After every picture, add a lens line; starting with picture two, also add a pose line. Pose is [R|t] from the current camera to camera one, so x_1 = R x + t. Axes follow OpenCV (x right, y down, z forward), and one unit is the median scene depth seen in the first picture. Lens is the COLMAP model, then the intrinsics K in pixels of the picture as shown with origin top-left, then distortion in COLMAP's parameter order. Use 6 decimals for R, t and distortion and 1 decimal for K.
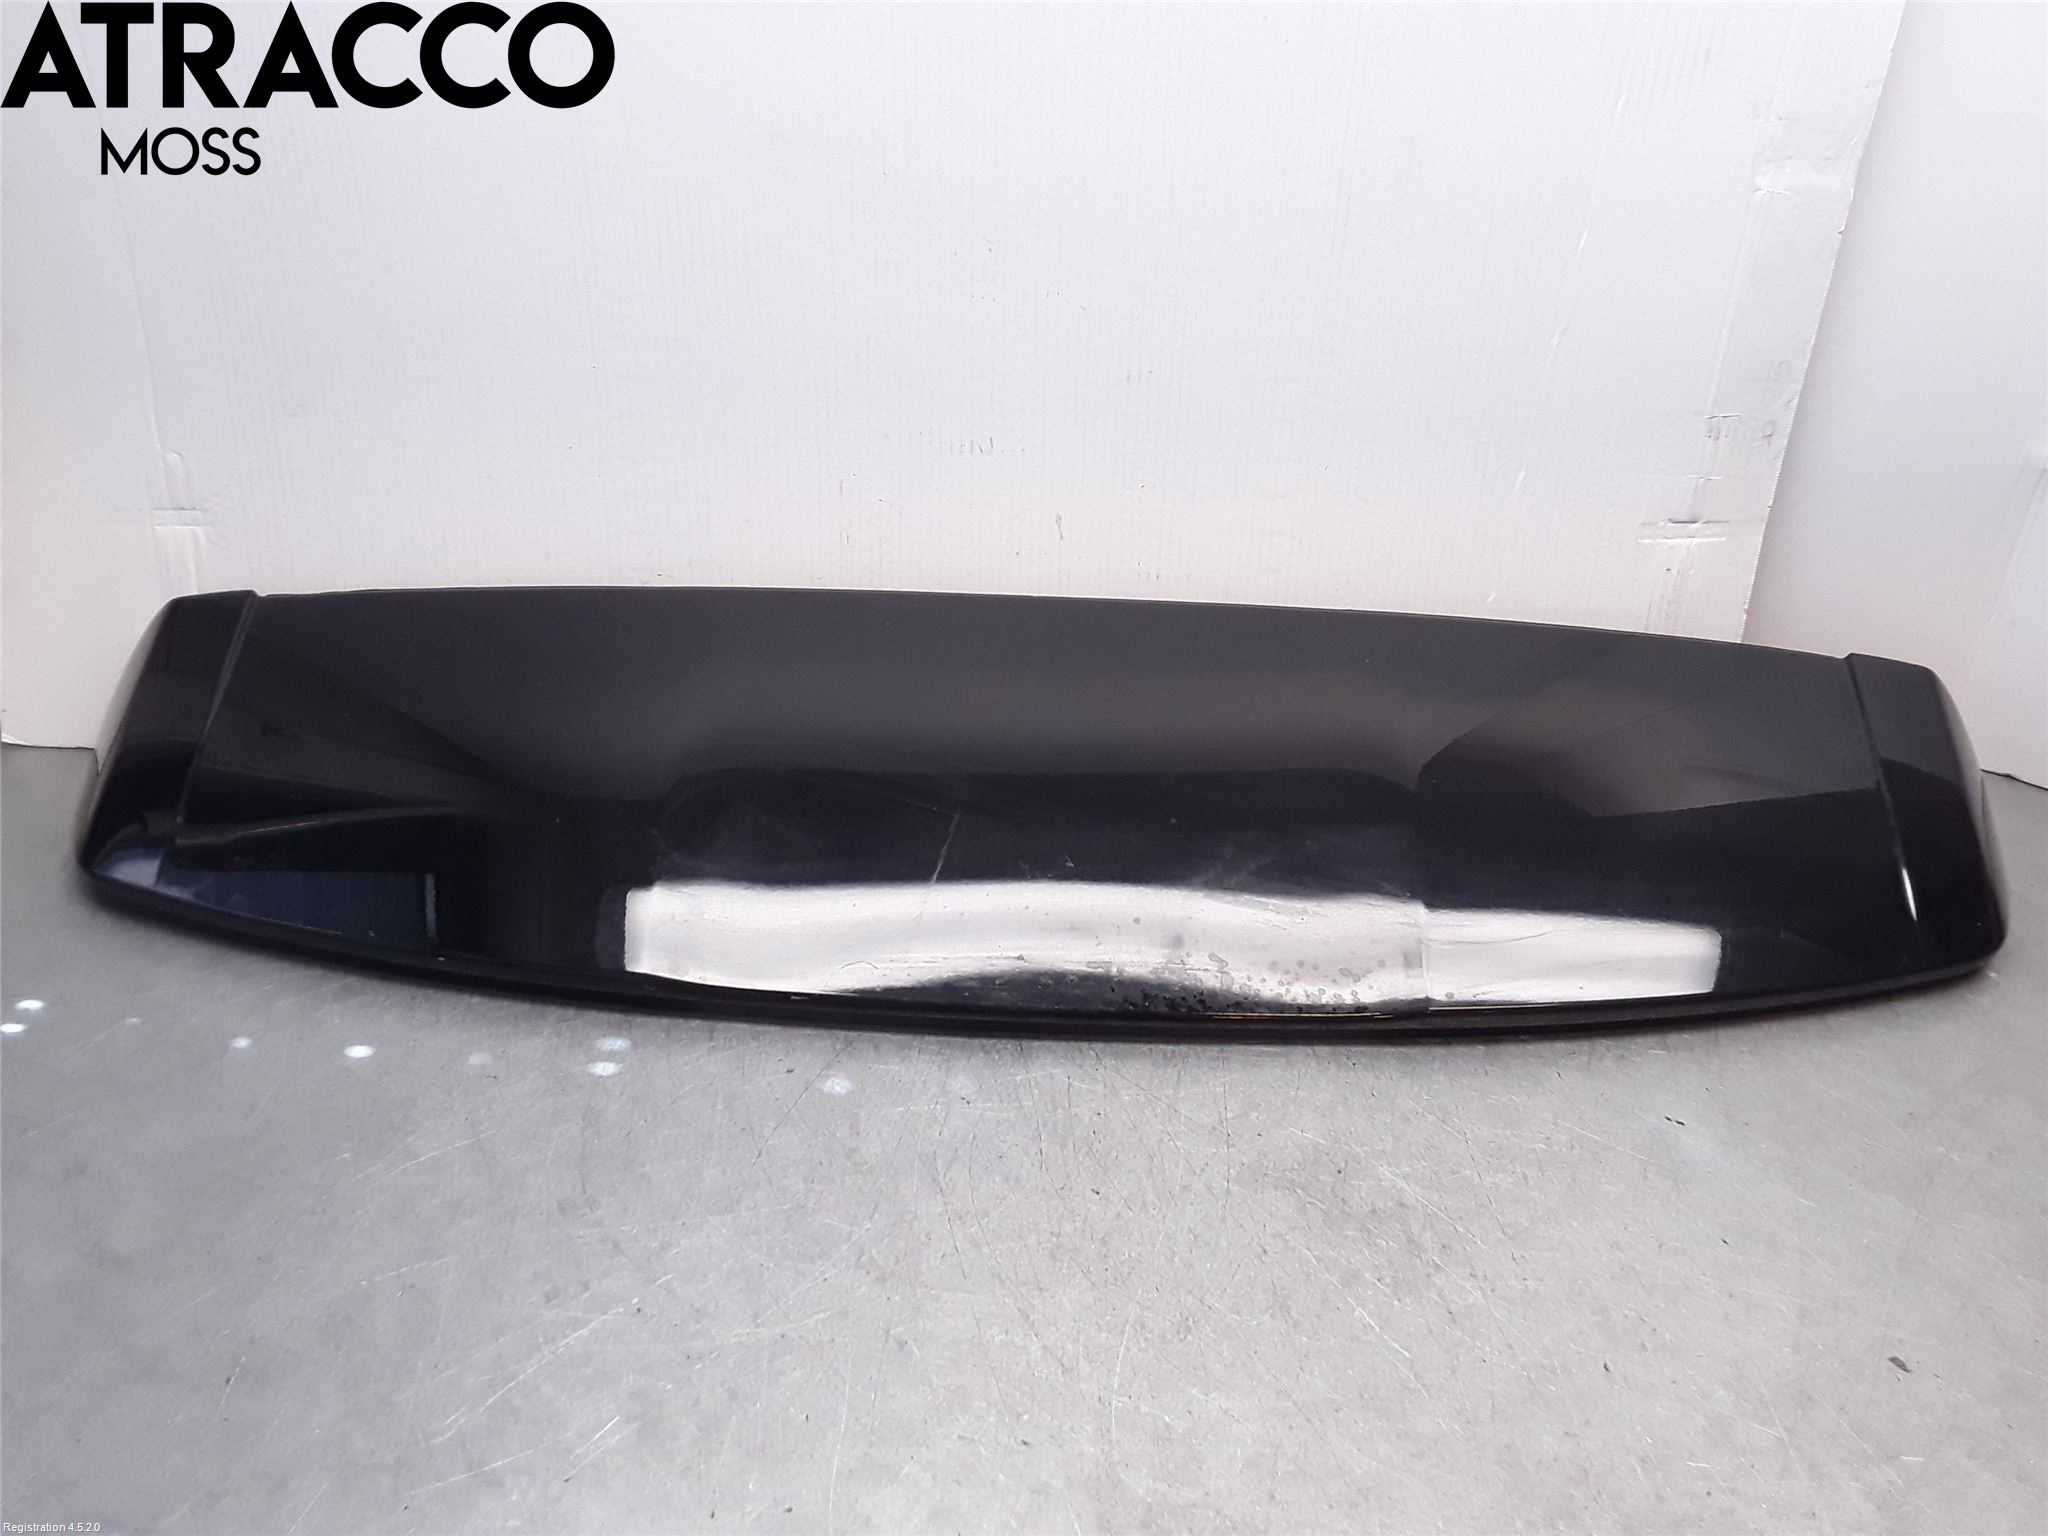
lens RADIAL K [[1523.6, 0, 1006.7], [0, 1523.6, 776.7], [0, 0, 1]] dist [0.073924, -0.100086]
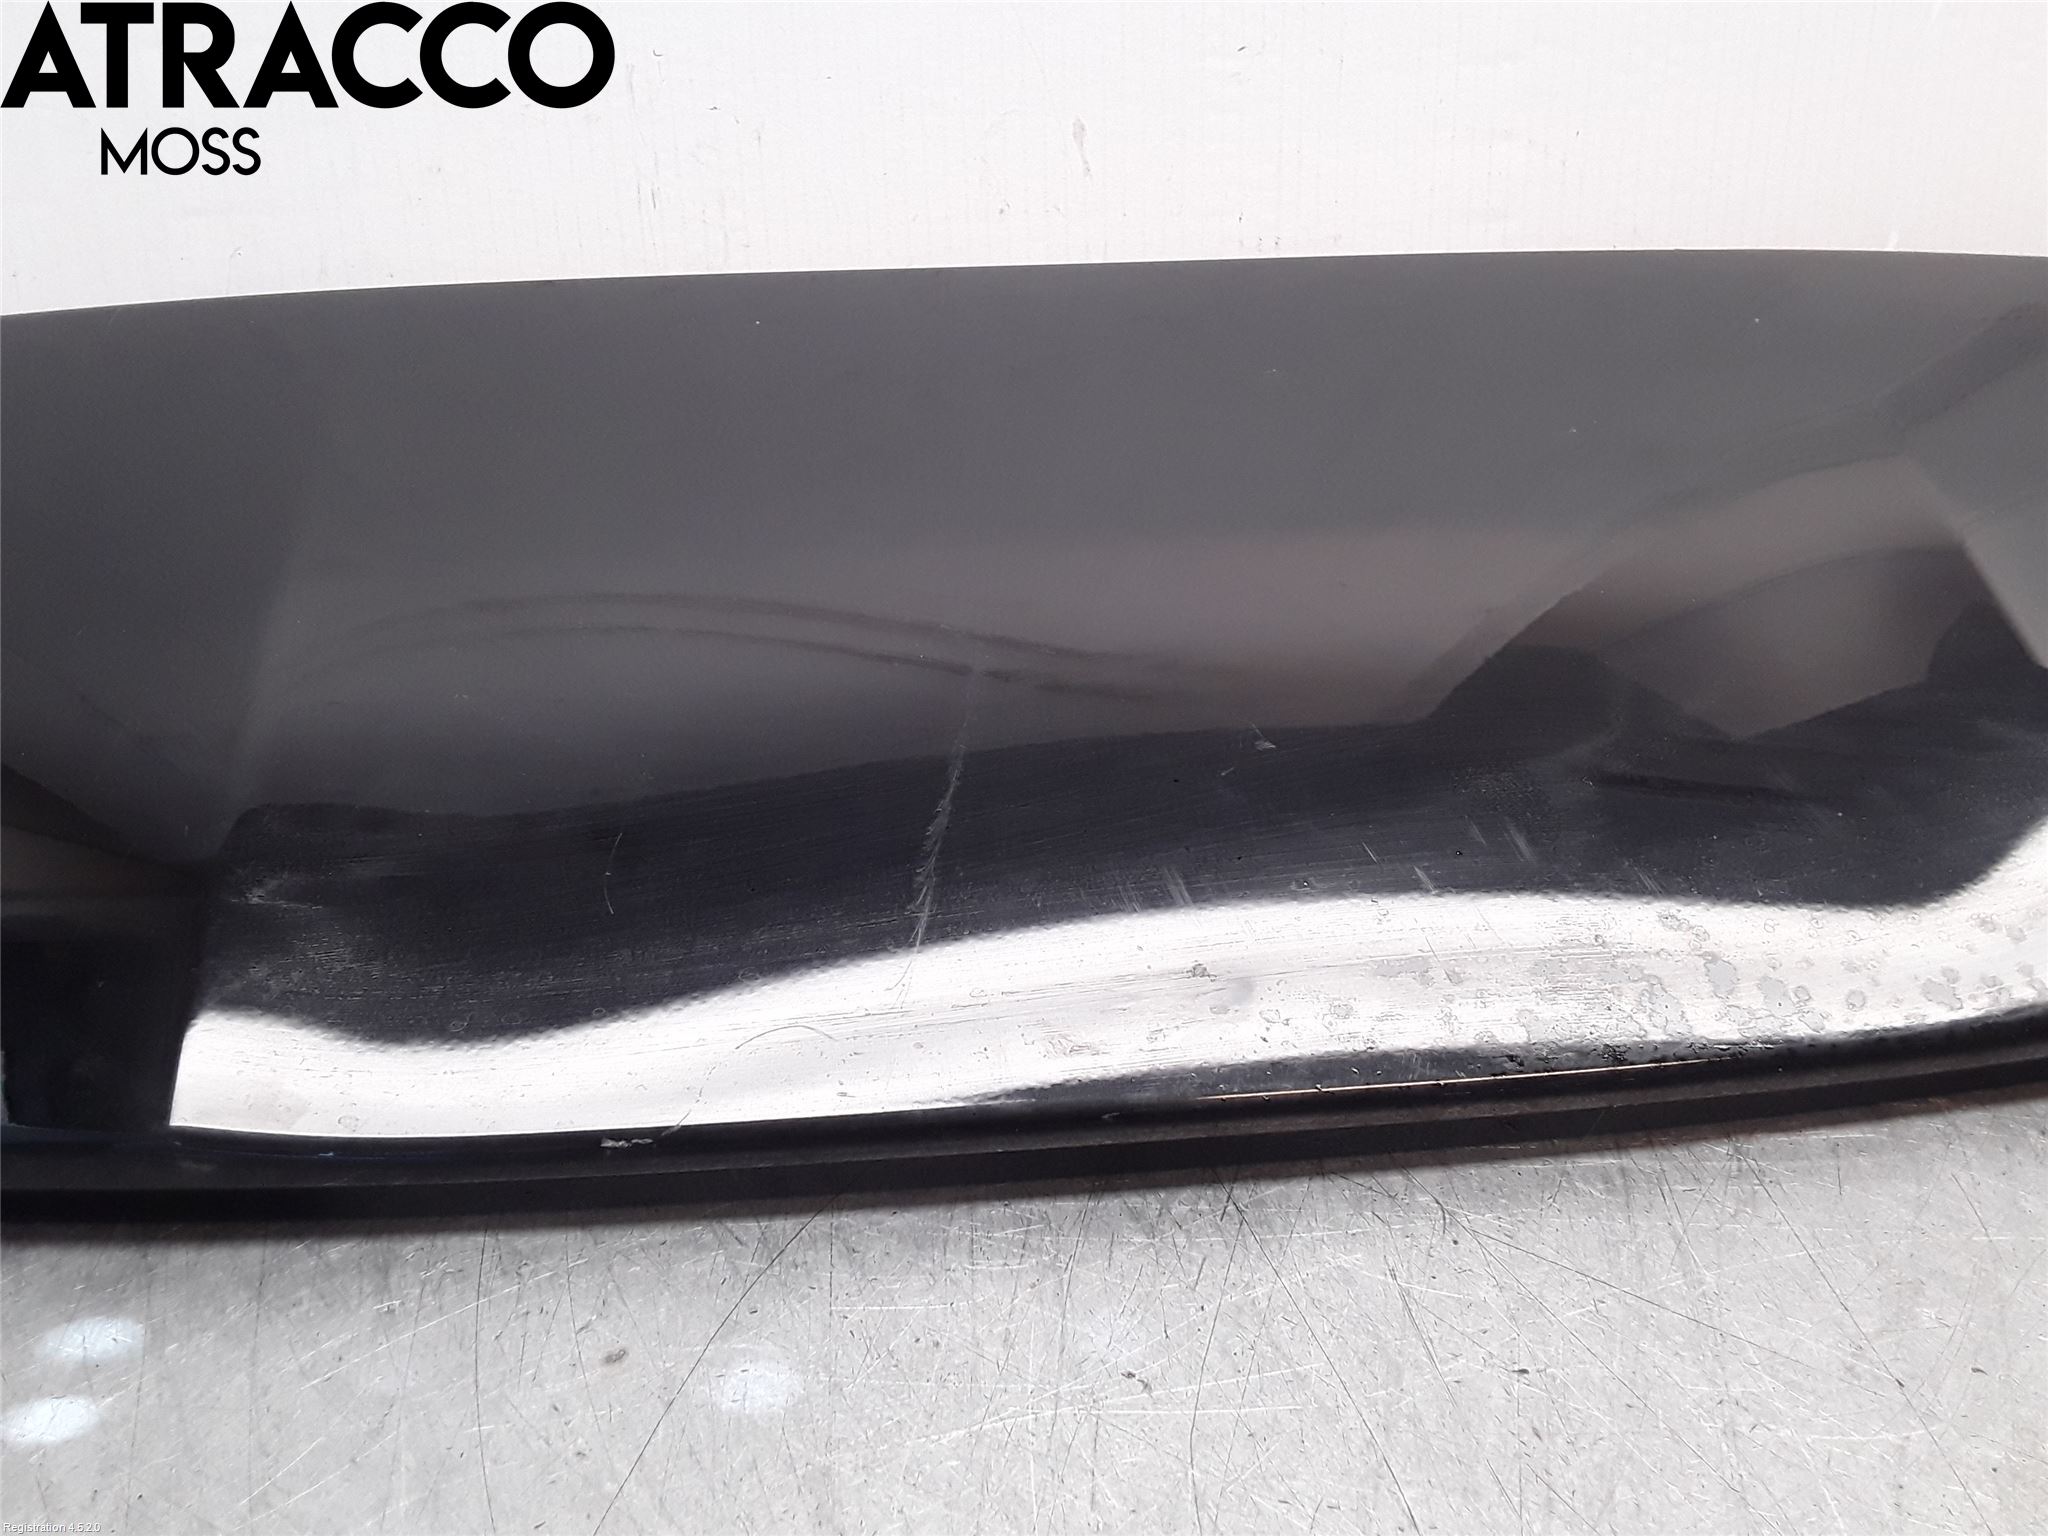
lens RADIAL K [[1523.6, 0, 1006.7], [0, 1523.6, 776.7], [0, 0, 1]] dist [0.073924, -0.100086]
pose [[0.988064, -0.087758, 0.126606, -0.084973], [0.099948, 0.990602, -0.093373, 0.101744], [-0.117222, 0.104912, 0.987549, 0.620481]]
